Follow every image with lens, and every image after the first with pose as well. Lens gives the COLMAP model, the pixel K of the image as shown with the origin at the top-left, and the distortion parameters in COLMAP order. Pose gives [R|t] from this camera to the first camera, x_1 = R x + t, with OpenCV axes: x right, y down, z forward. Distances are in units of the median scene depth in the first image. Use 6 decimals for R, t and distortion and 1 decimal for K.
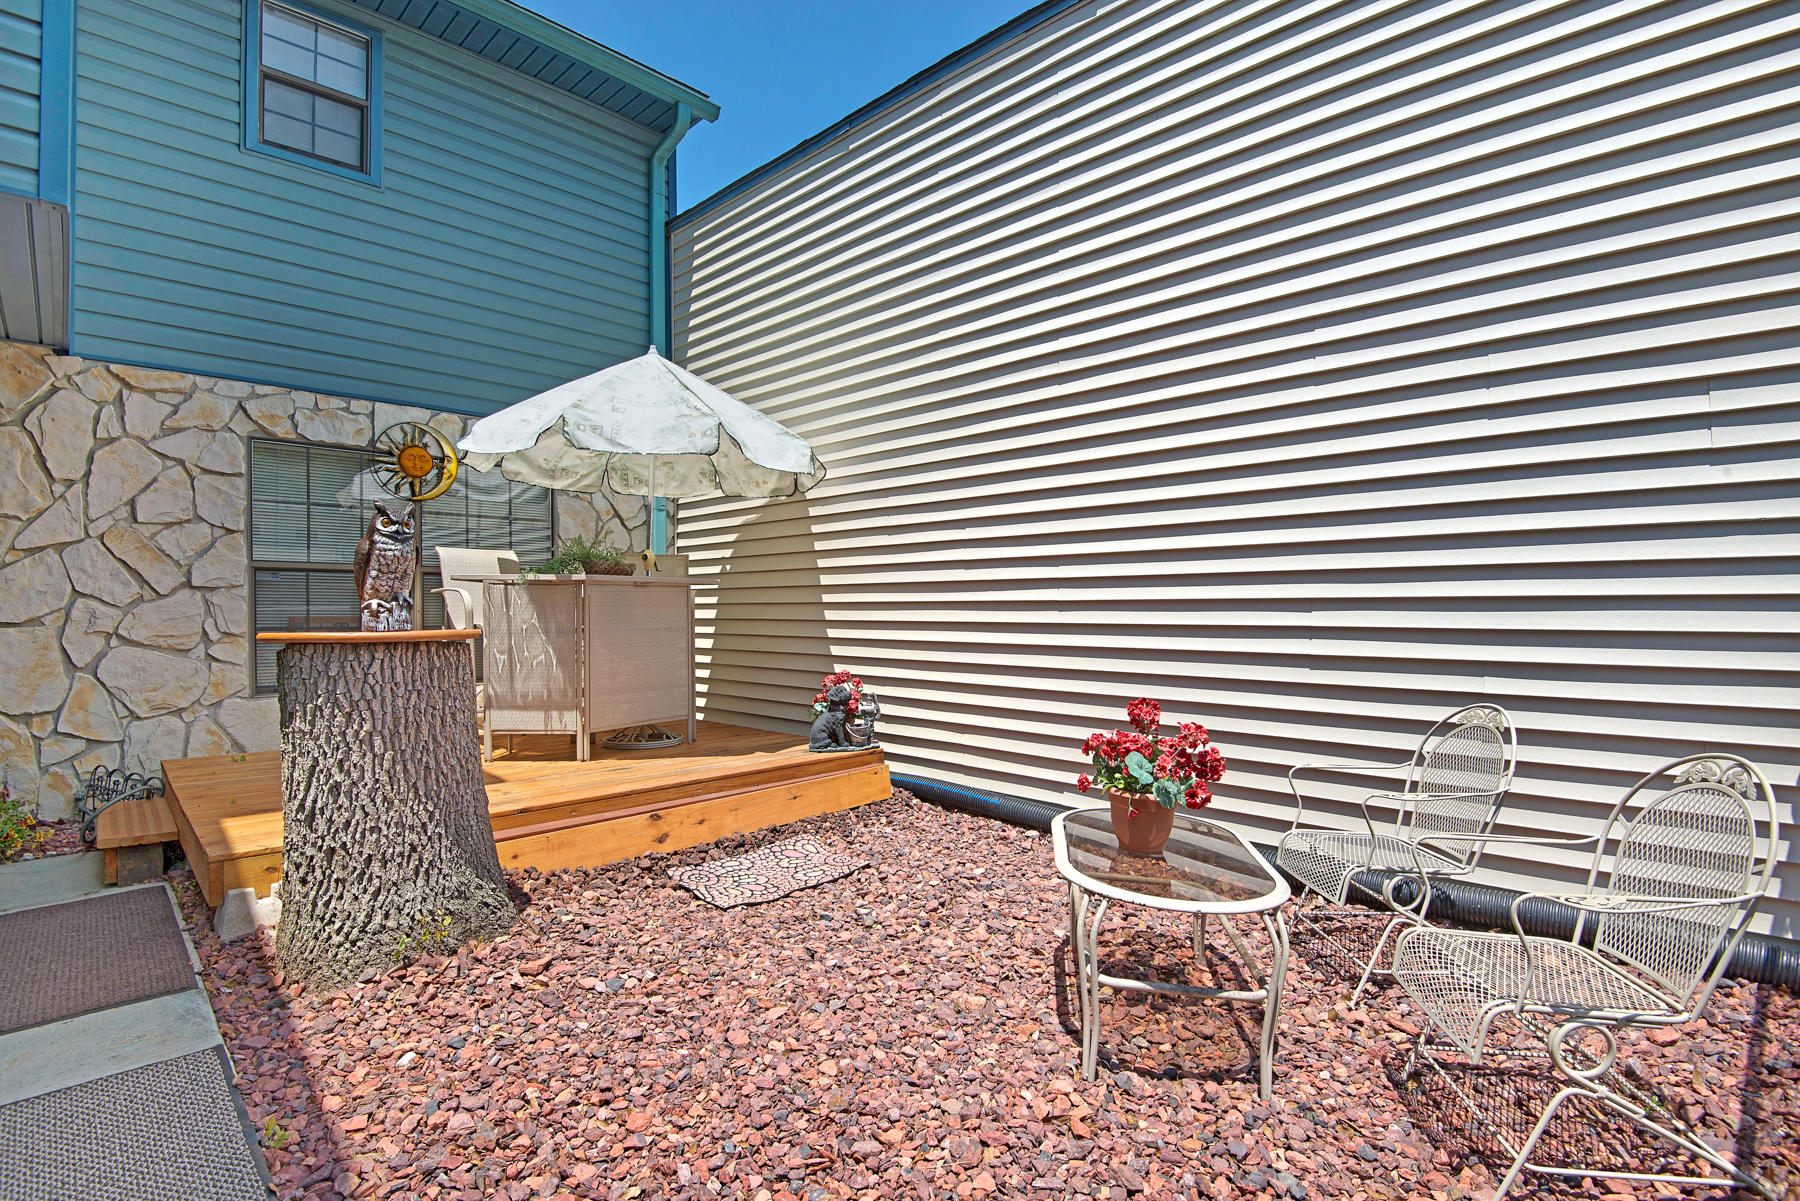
lens RADIAL K [[827.6, 0, 900.9], [0, 827.6, 645.3], [0, 0, 1]] dist [-0.036376, -0.001325]
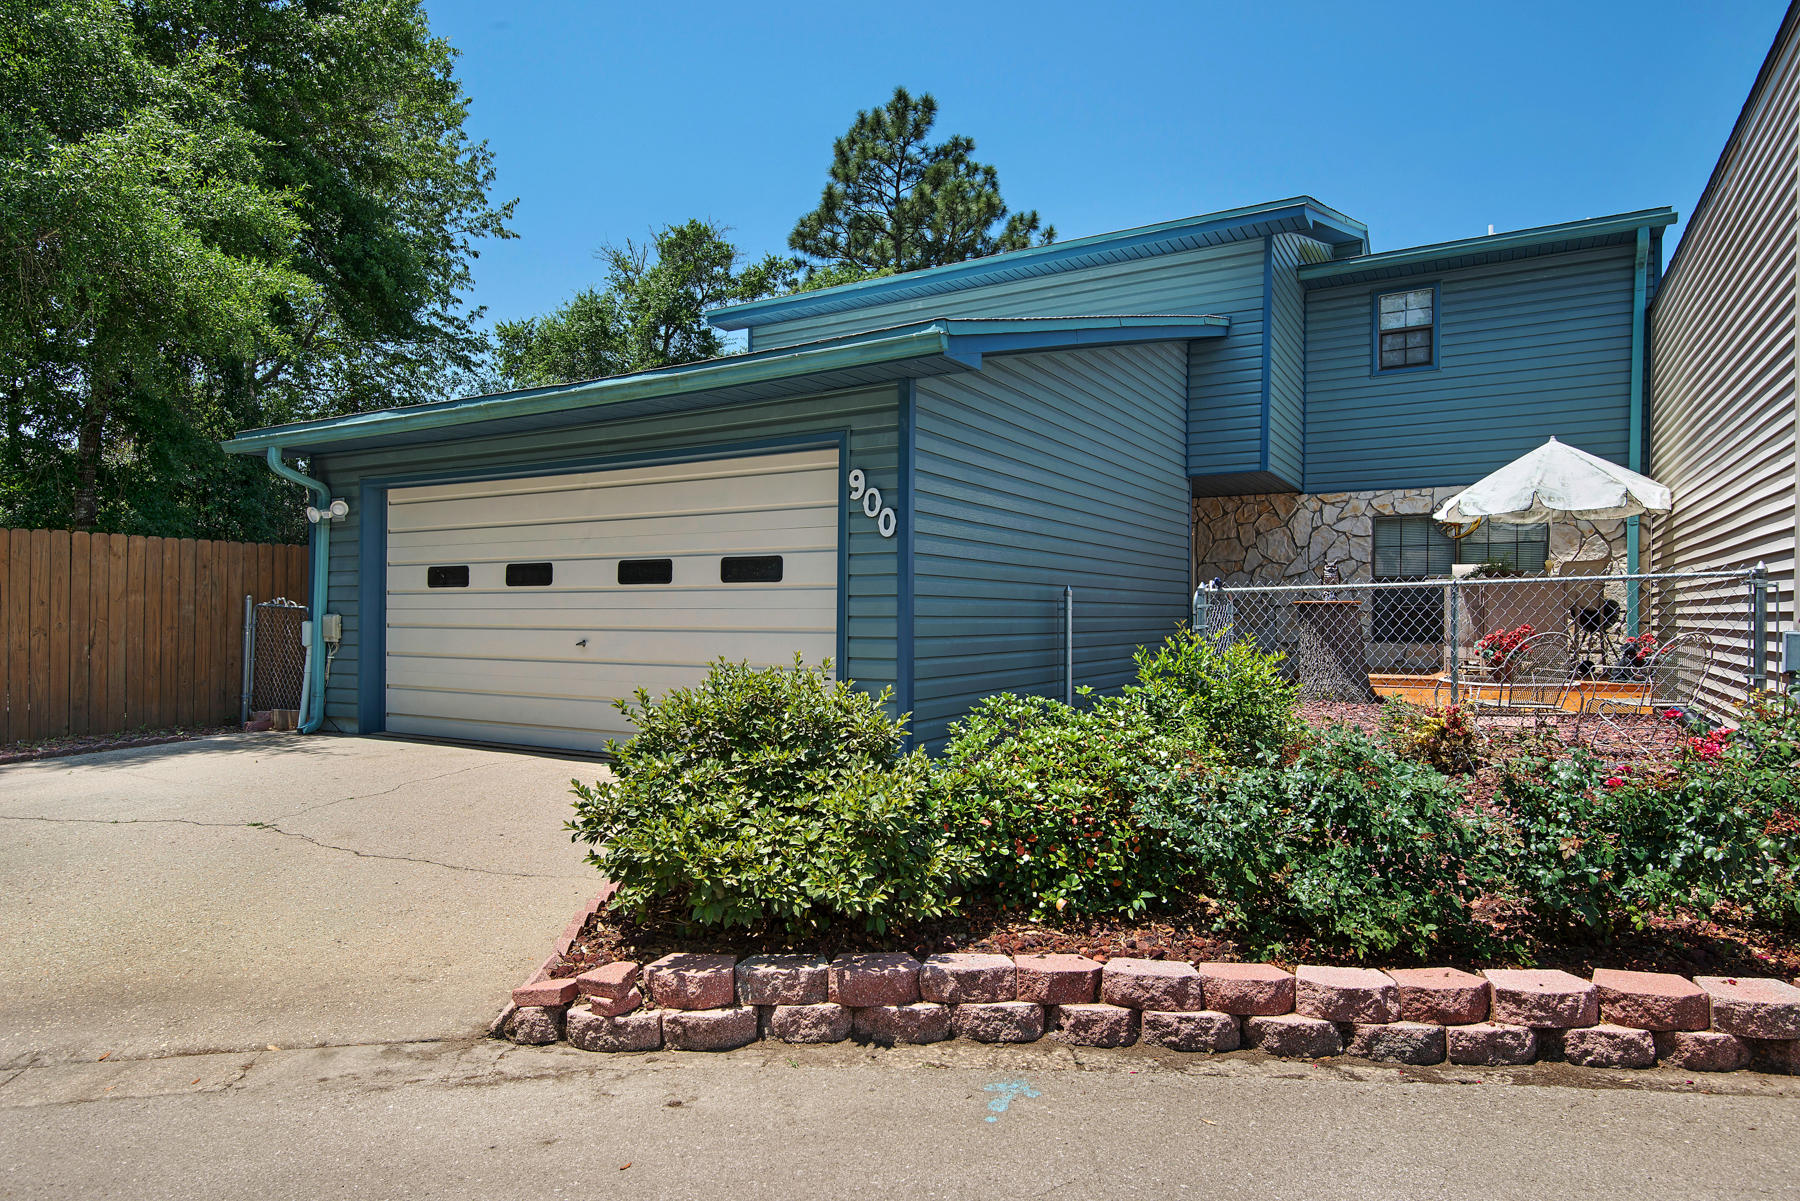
lens RADIAL K [[1082.9, 0, 889.9], [0, 1082.9, 612.0], [0, 0, 1]] dist [-0.000065, -0.025238]
pose [[0.232005, -0.011399, -0.972648, 1.592721], [-0.041519, 0.998904, -0.021610, 0.095518], [0.971828, 0.045397, 0.231278, -0.830150]]
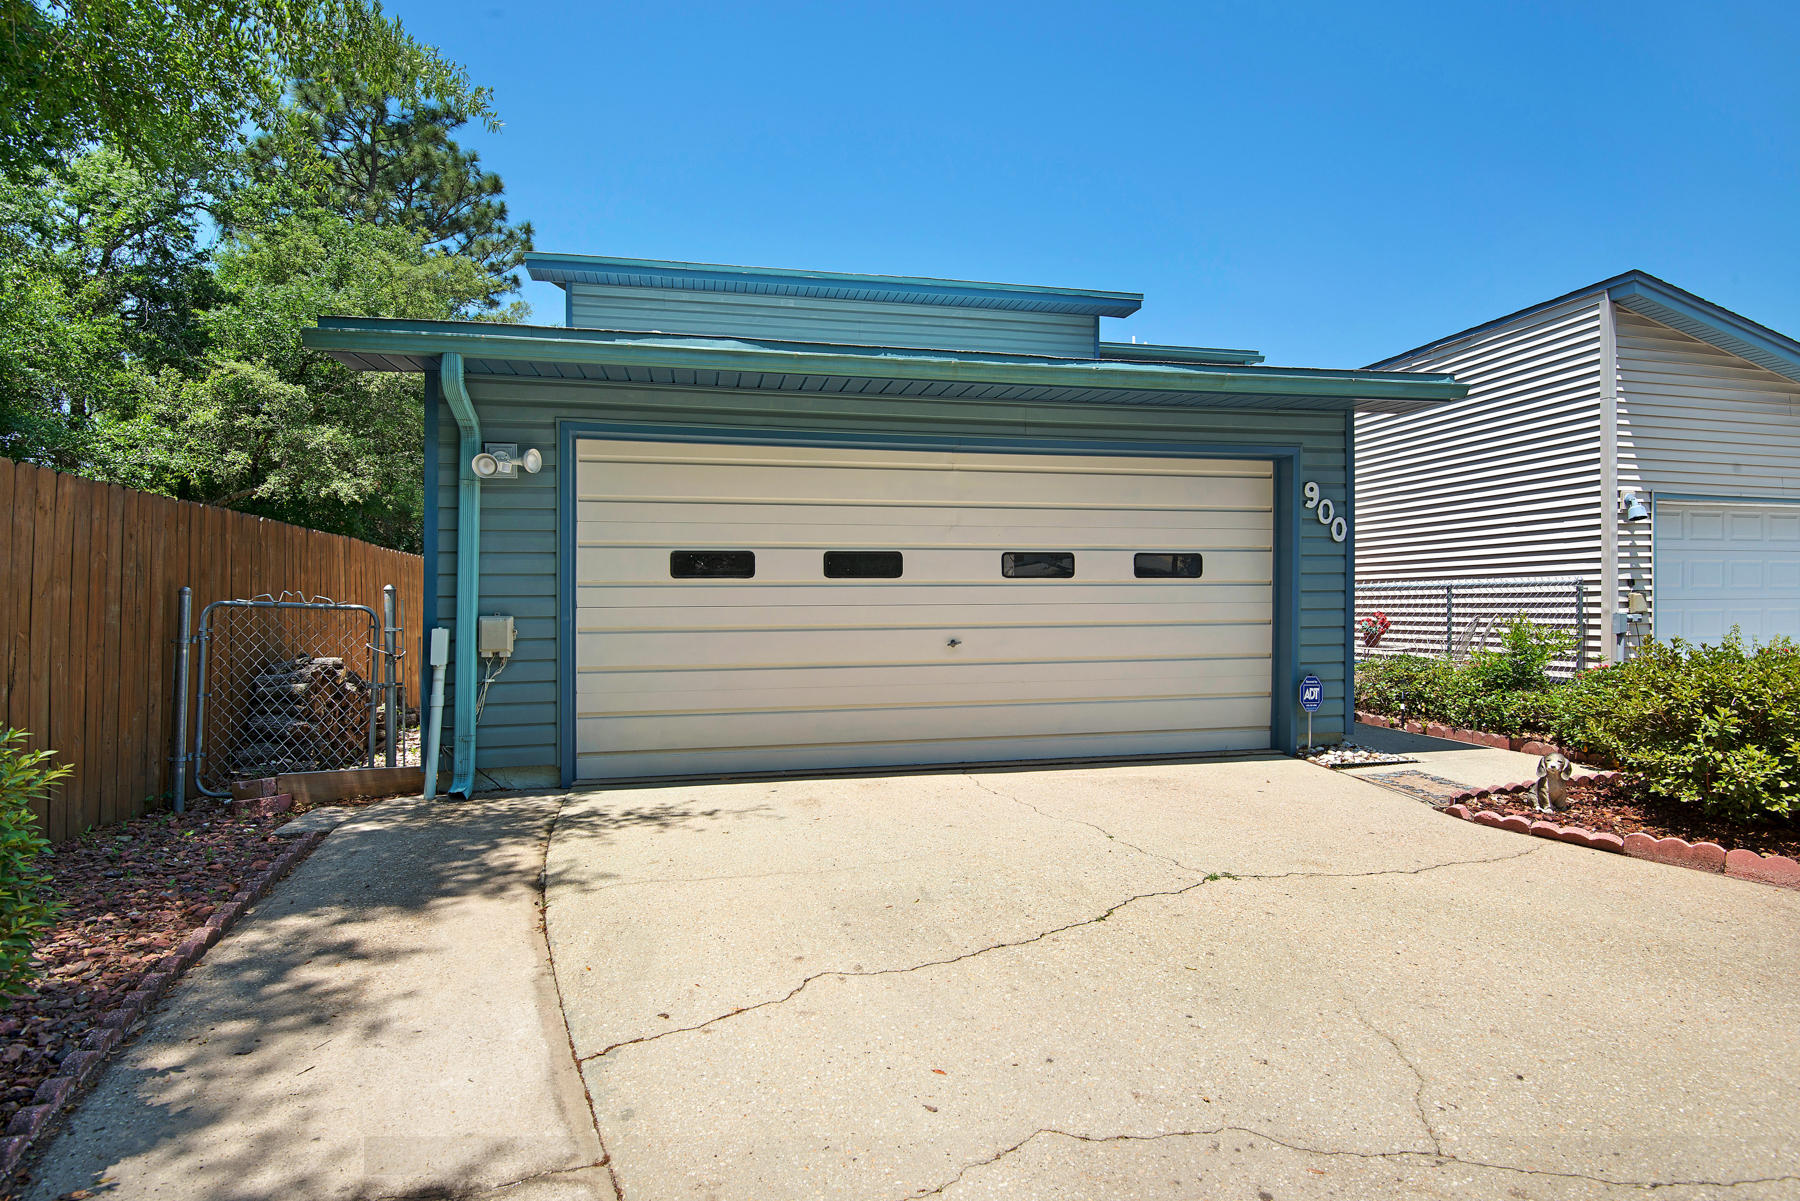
lens RADIAL K [[950.5, 0, 902.4], [0, 950.5, 617.9], [0, 0, 1]] dist [-0.022953, -0.018417]
pose [[0.834085, -0.011609, -0.551514, 0.463364], [-0.006984, 0.999476, -0.031600, 0.135732], [0.551592, 0.030209, 0.833567, -2.093131]]
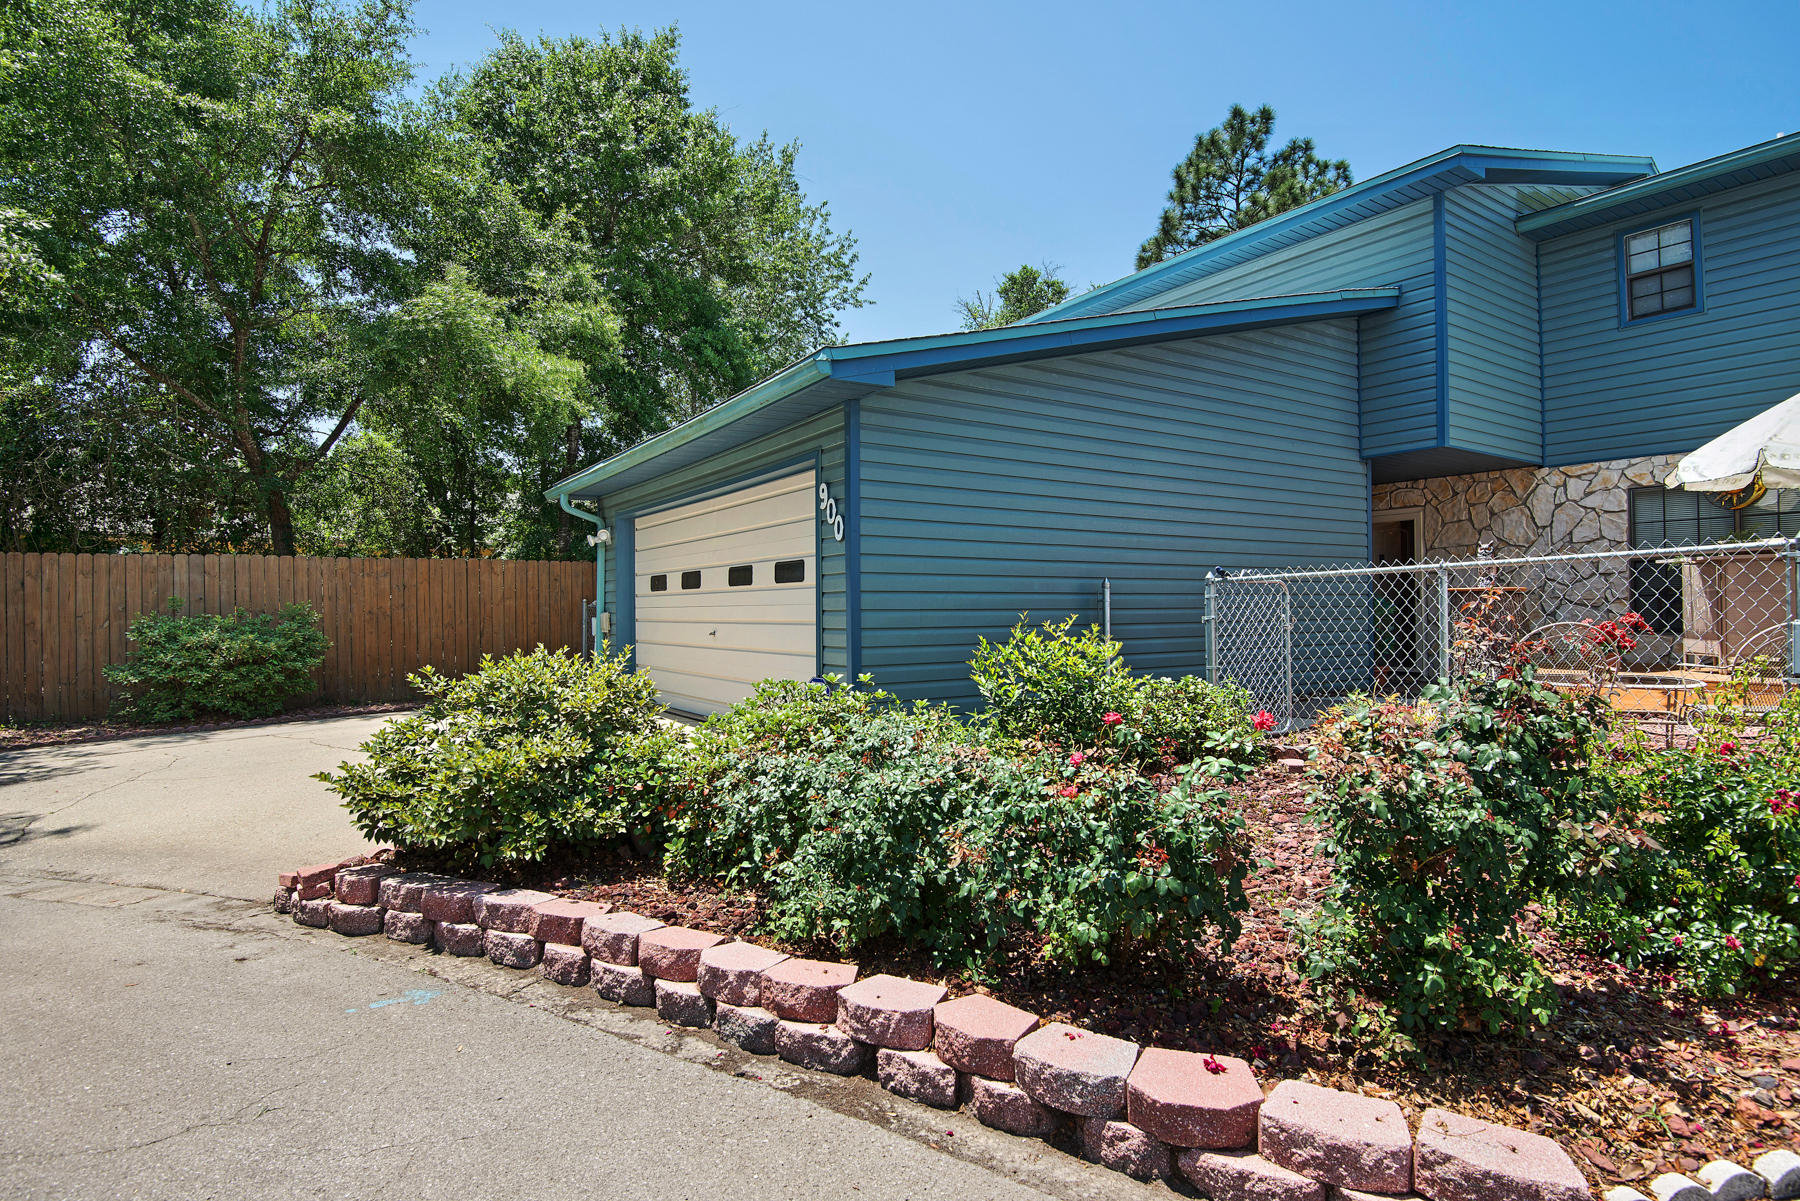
lens RADIAL K [[950.5, 0, 885.9], [0, 950.5, 607.3], [0, 0, 1]] dist [-0.022953, -0.018417]
pose [[-0.230859, -0.010099, -0.972935, 1.575343], [-0.035144, 0.999380, -0.002034, 0.066281], [0.972352, 0.033723, -0.231071, -0.116253]]
